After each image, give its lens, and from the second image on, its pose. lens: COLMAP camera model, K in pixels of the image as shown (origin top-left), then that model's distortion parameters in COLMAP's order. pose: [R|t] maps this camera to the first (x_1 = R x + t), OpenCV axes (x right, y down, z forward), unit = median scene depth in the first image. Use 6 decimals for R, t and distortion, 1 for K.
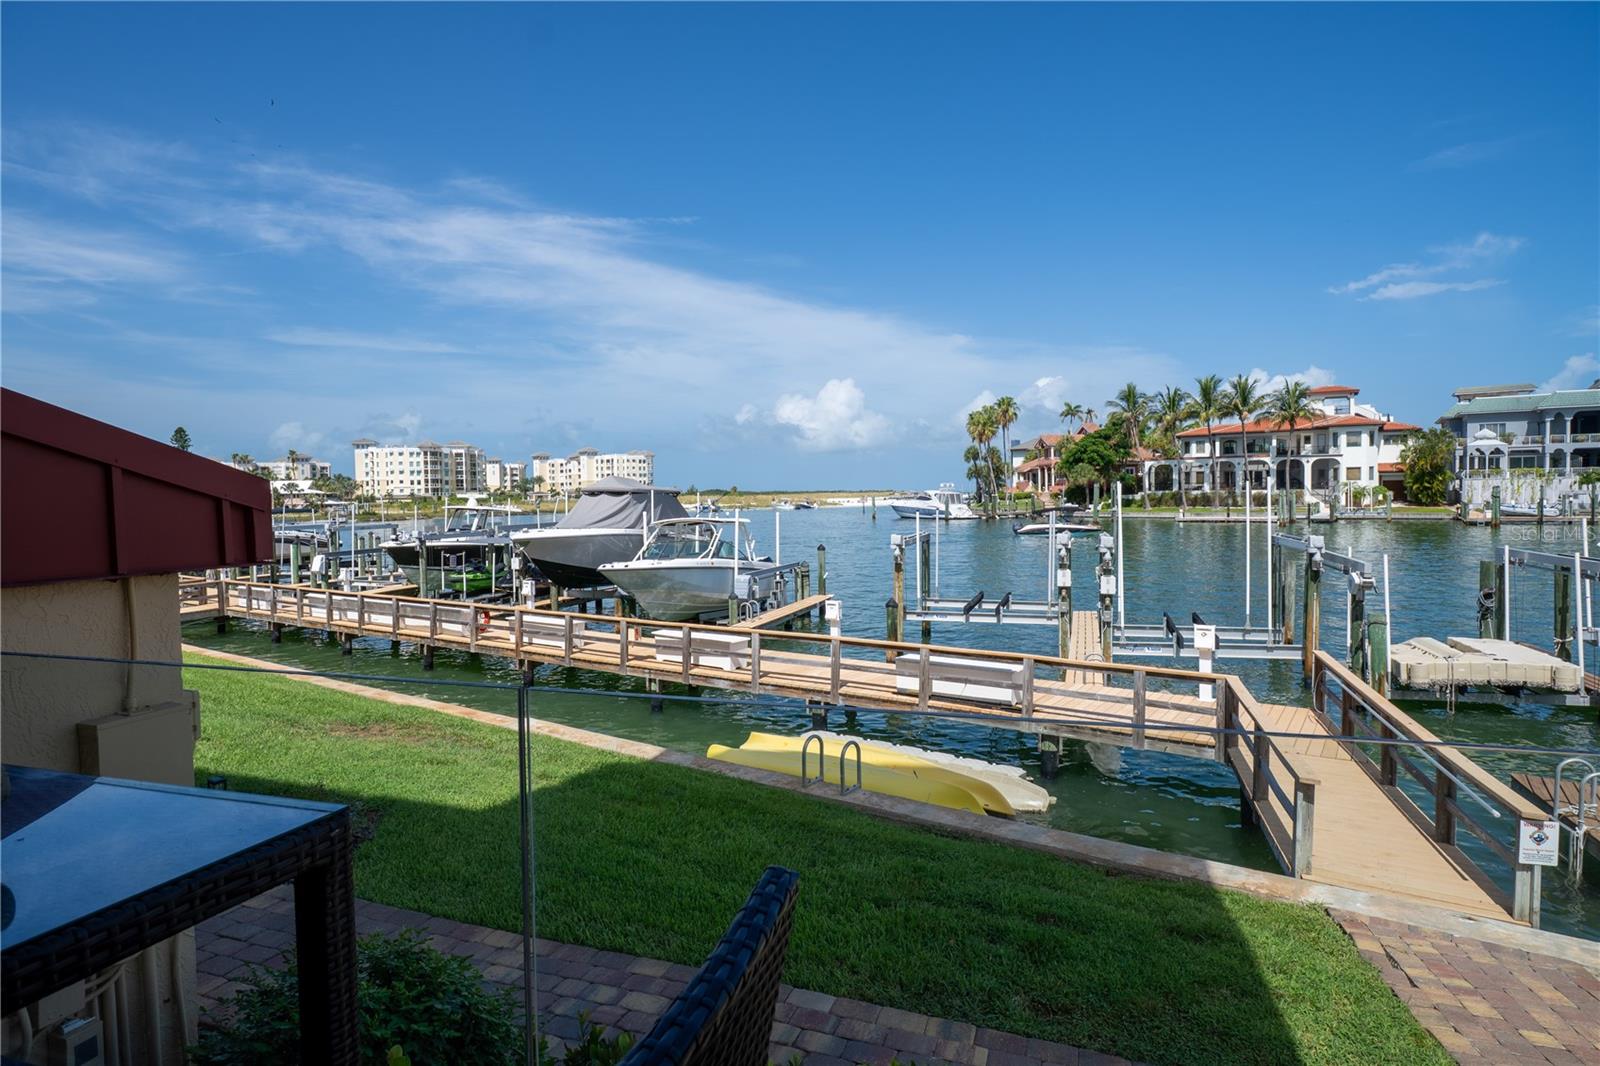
lens RADIAL K [[926.0, 0, 802.2], [0, 926.0, 506.7], [0, 0, 1]] dist [0.002803, 0.004375]
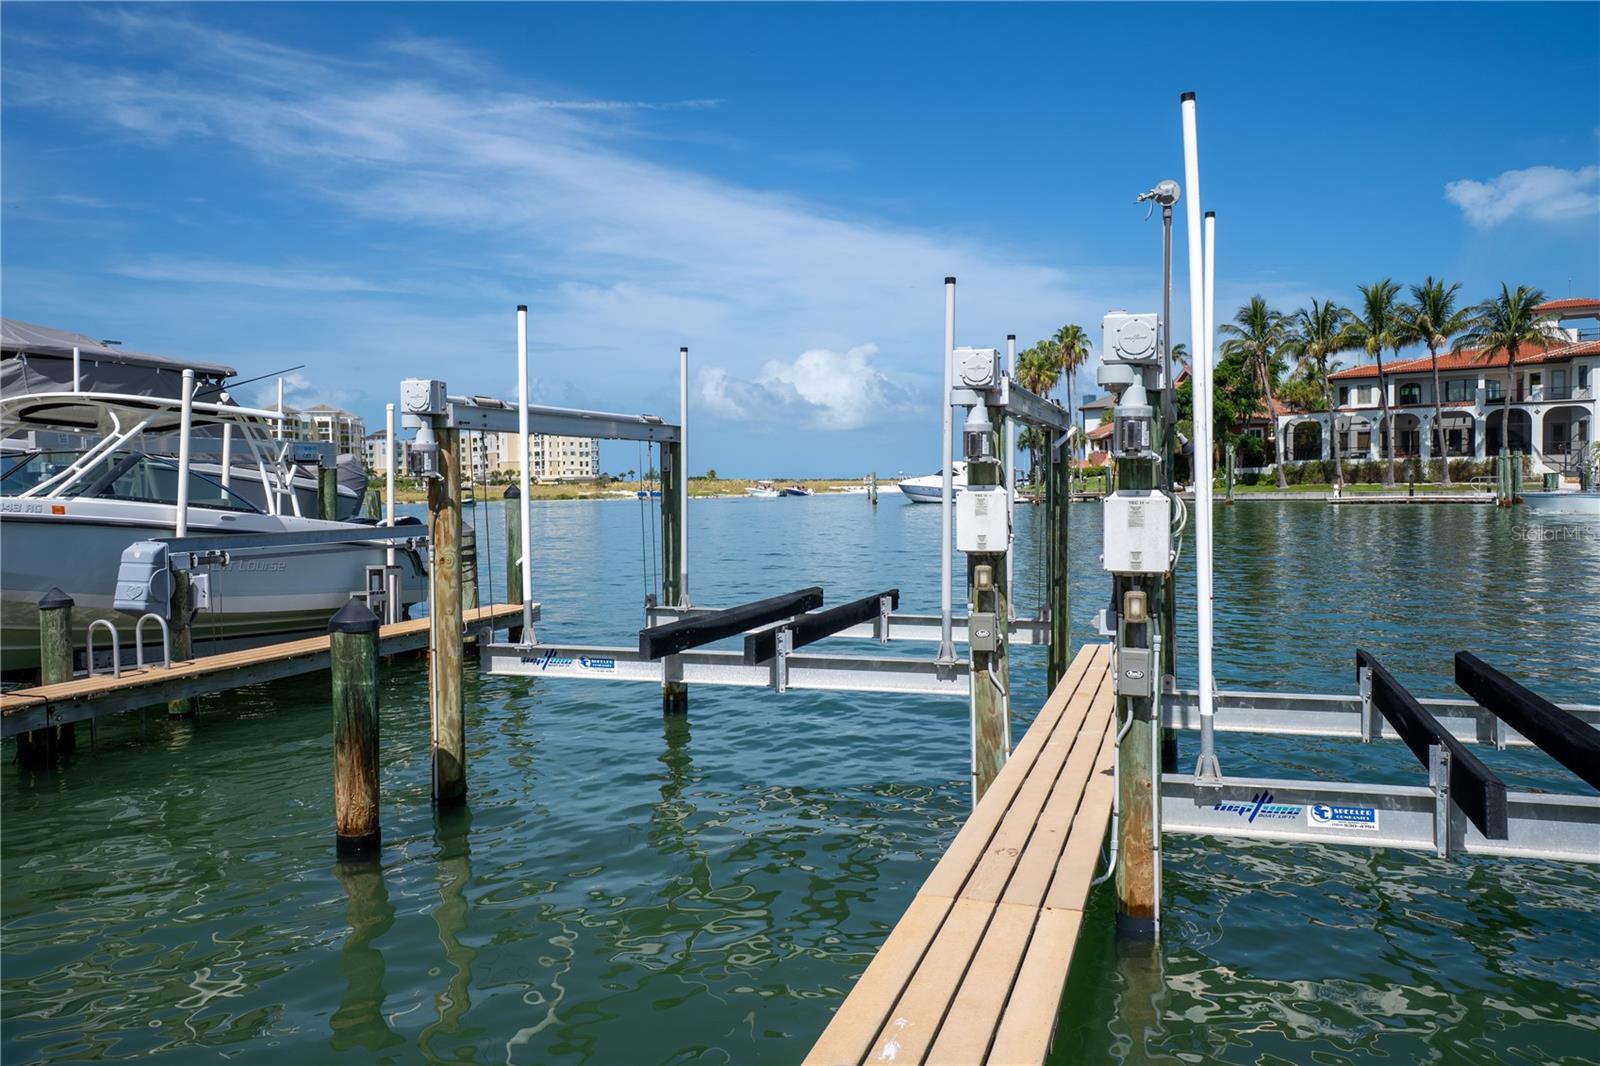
lens RADIAL K [[1169.8, 0, 799.0], [0, 1169.8, 512.2], [0, 0, 1]] dist [0.003385, 0.035175]
pose [[0.999465, -0.000221, -0.032715, 0.064341], [0.000351, 0.999992, 0.003976, 0.019569], [0.032714, -0.003985, 0.999457, 0.178278]]
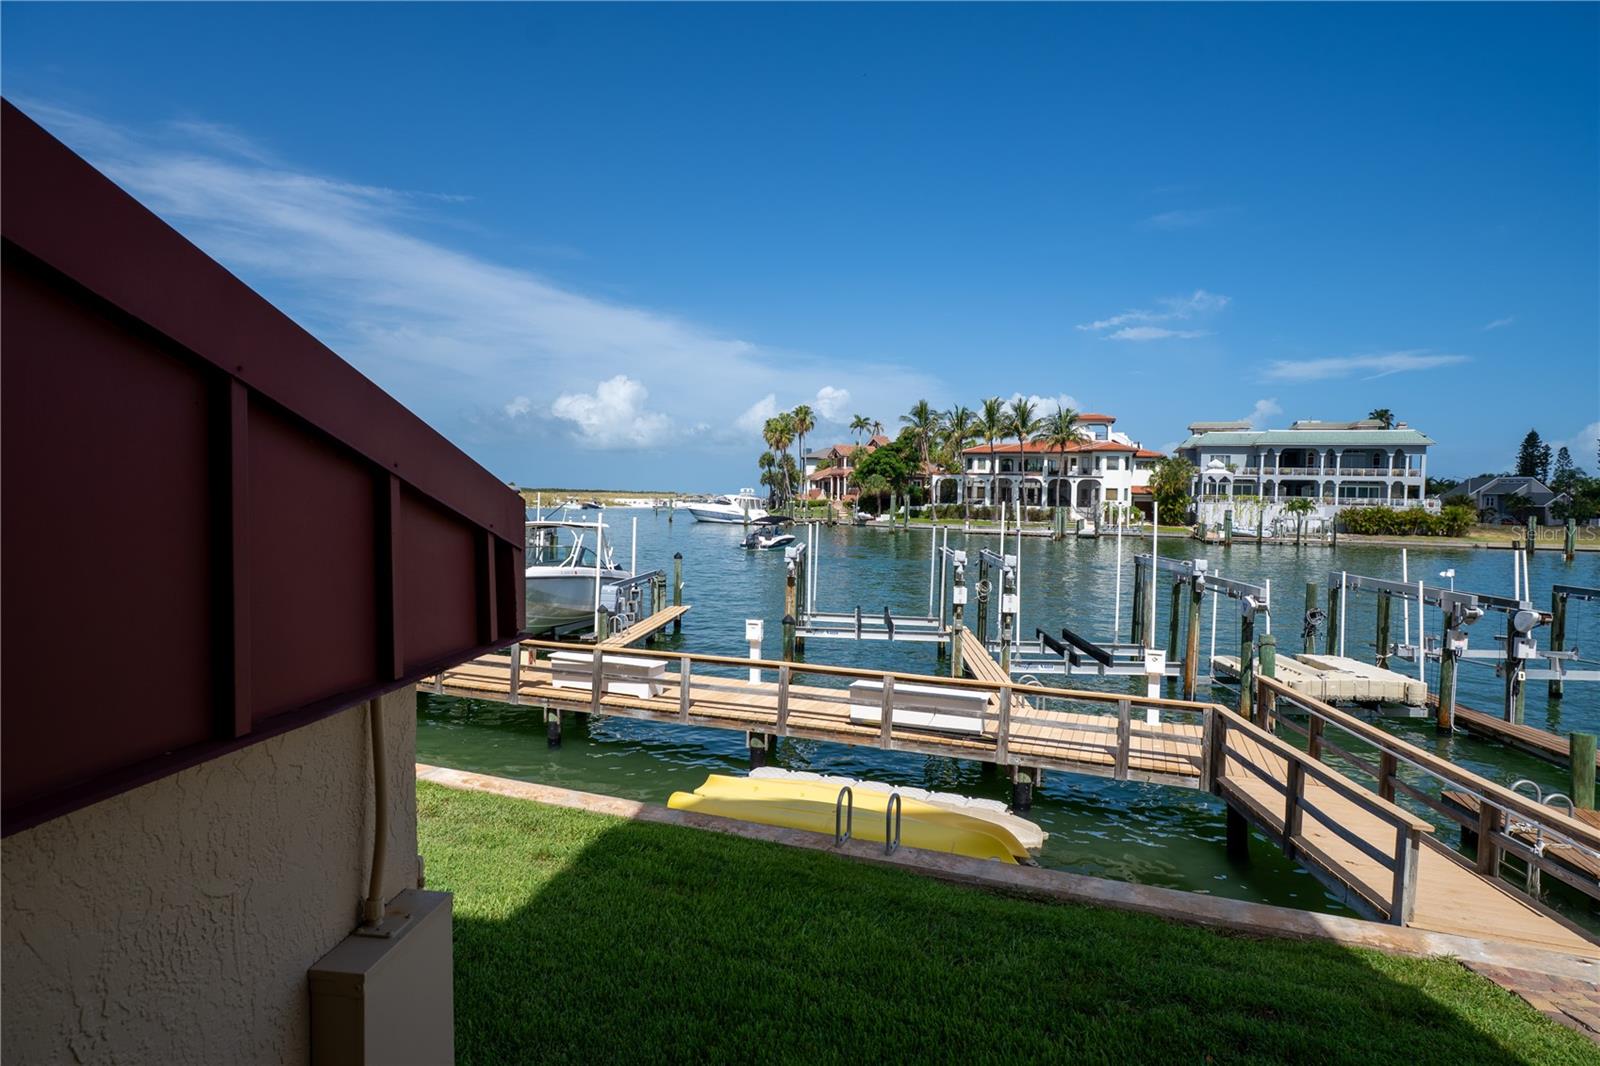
lens RADIAL K [[925.4, 0, 805.1], [0, 925.4, 485.3], [0, 0, 1]] dist [-0.001677, 0.002566]
pose [[0.968648, 0.039346, 0.245301, -0.033747], [-0.033108, 0.999016, -0.029505, -0.001625], [-0.246221, 0.020459, 0.968998, 0.019791]]
